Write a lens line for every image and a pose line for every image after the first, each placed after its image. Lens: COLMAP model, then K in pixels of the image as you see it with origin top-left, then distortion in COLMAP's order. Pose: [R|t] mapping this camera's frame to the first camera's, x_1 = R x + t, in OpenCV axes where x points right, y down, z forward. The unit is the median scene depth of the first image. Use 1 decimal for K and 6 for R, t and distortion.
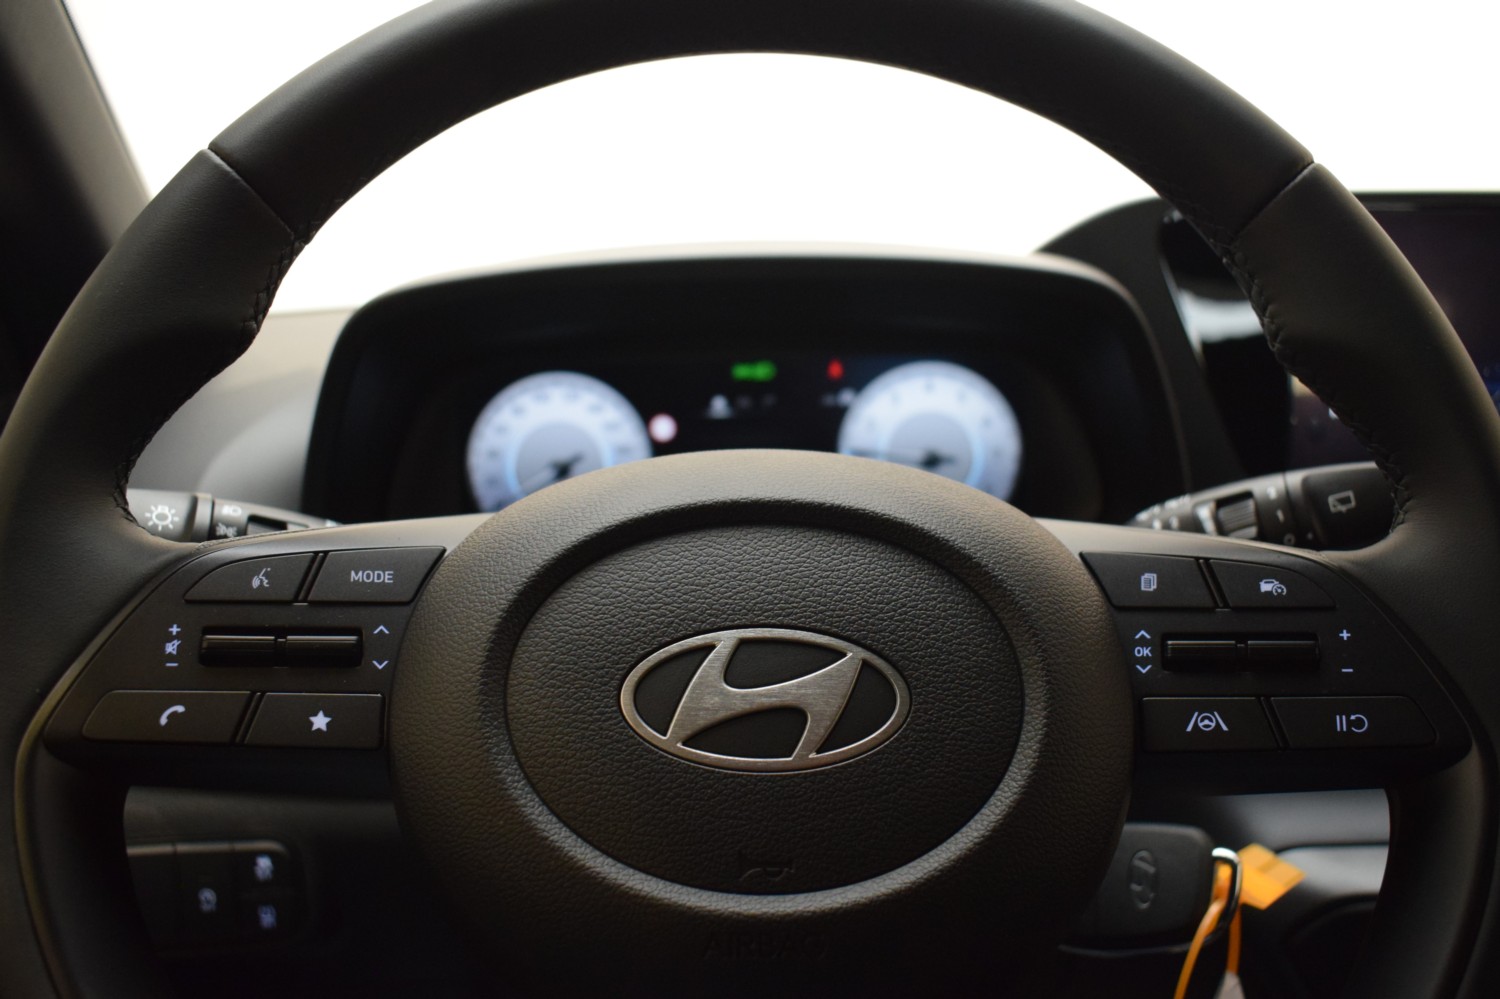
lens RADIAL K [[1422.5, 0, 759.3], [0, 1422.5, 468.2], [0, 0, 1]] dist [-0.091891, 0.000000]
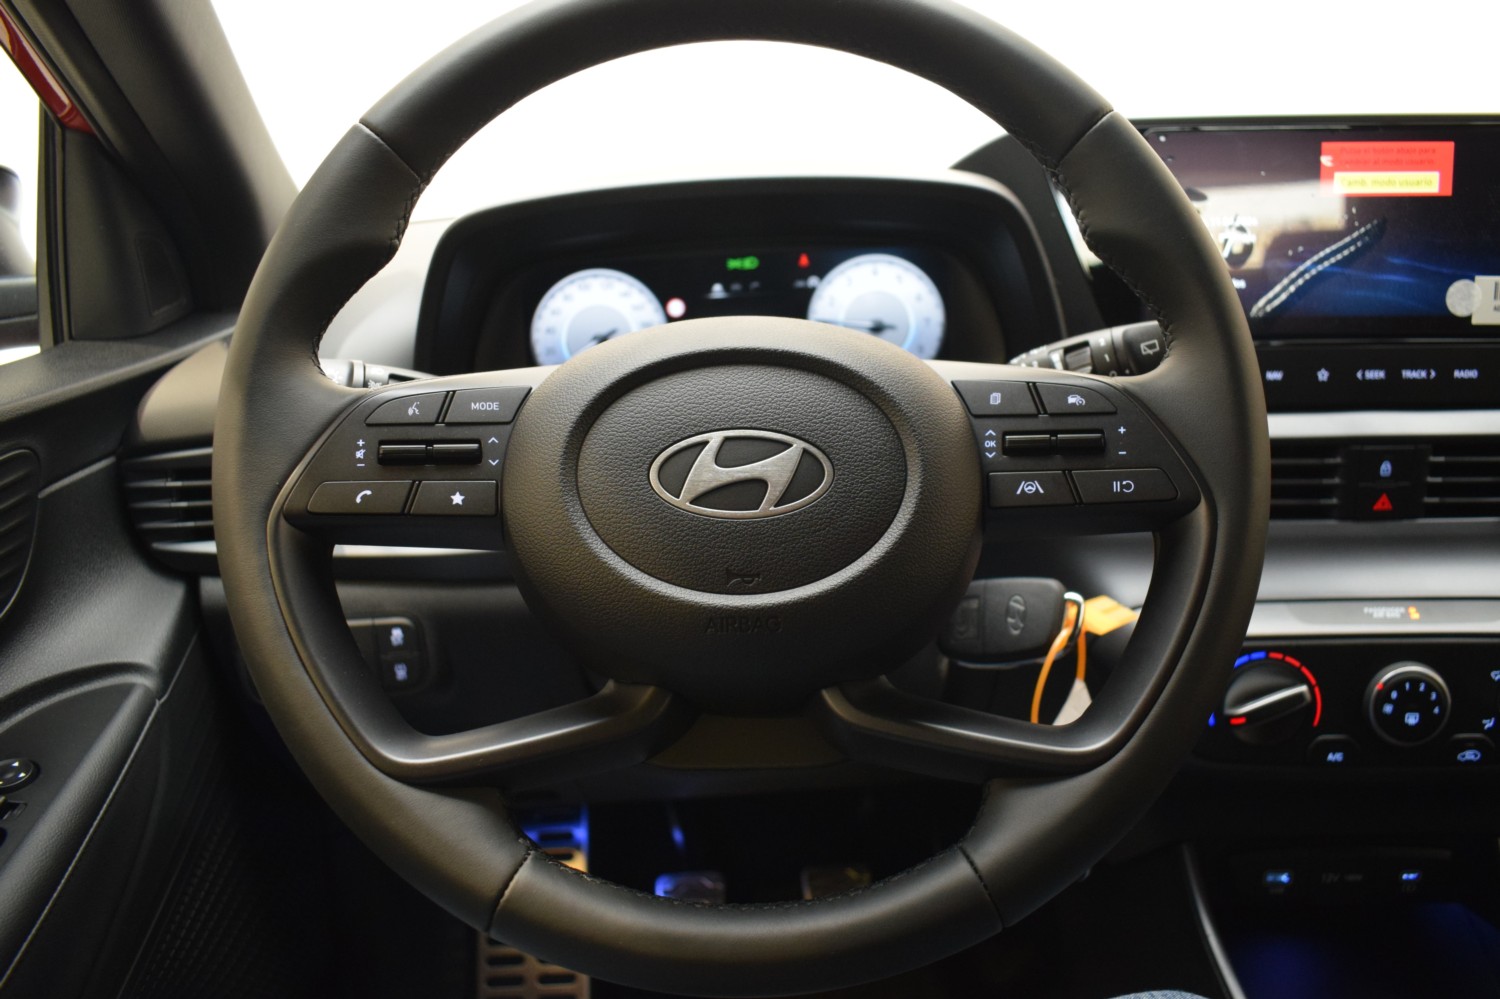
lens RADIAL K [[1279.4, 0, 759.6], [0, 1279.4, 507.9], [0, 0, 1]] dist [-0.098250, 0.034011]
pose [[0.999689, -0.021970, -0.011778, 0.037134], [0.023242, 0.992282, 0.121805, 0.025048], [0.009011, -0.122041, 0.992484, -0.381675]]
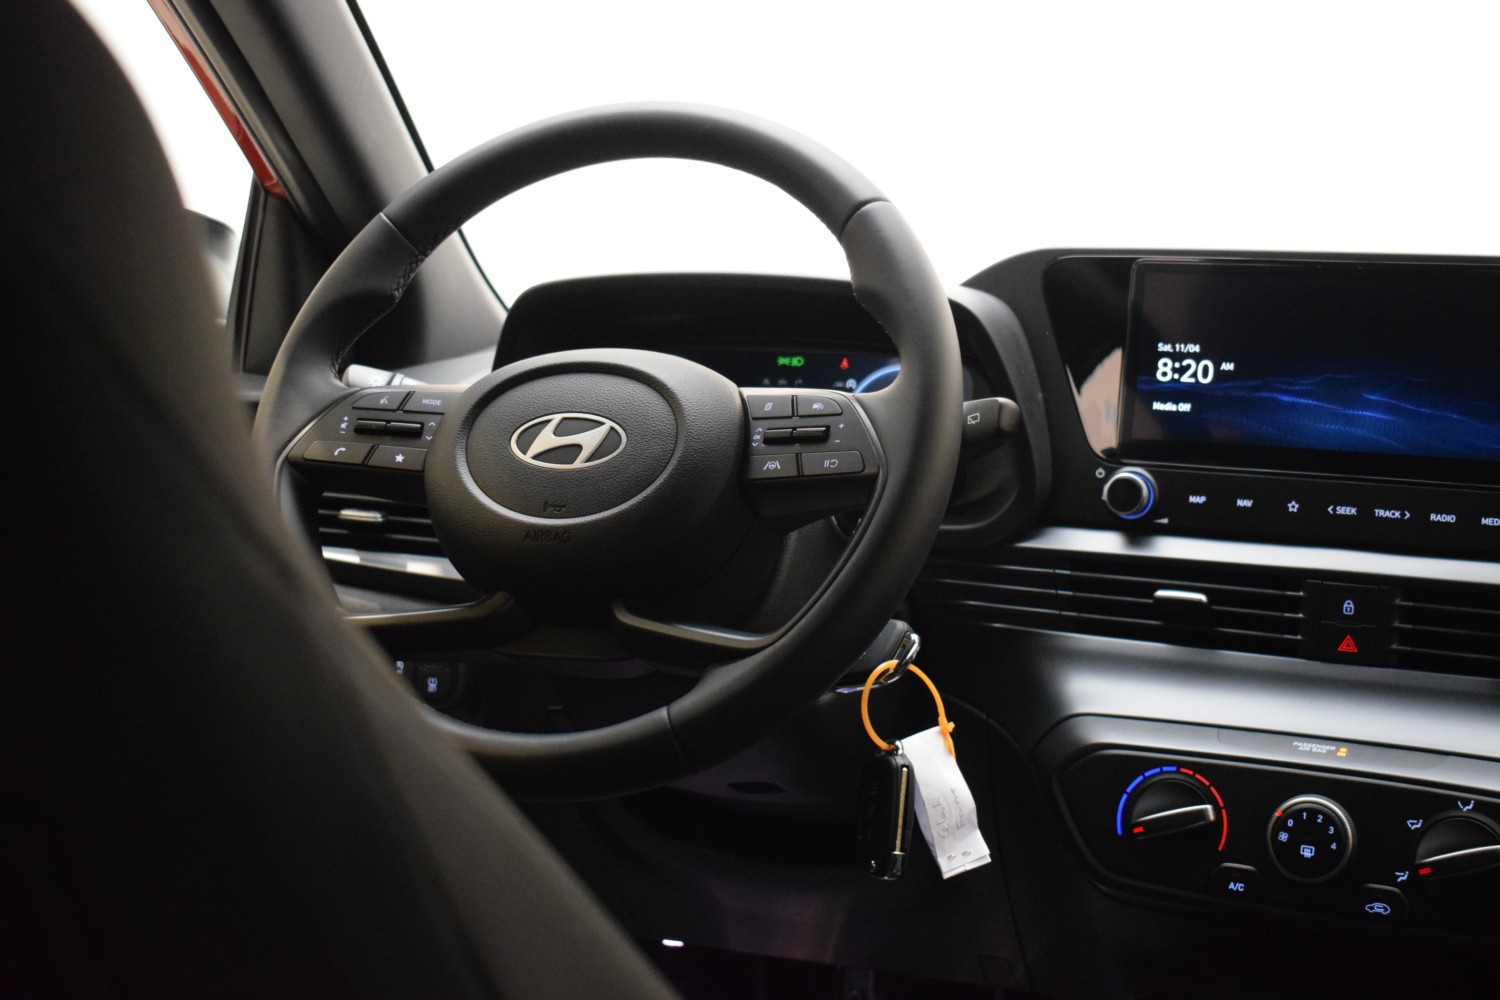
lens RADIAL K [[2123.5, 0, 754.4], [0, 2123.5, 500.5], [0, 0, 1]] dist [-0.018284, 0.000000]
pose [[0.936196, 0.013618, -0.351213, 1.373646], [-0.047014, 0.995121, -0.086738, 0.497380], [0.348319, 0.097716, 0.932269, -1.915726]]
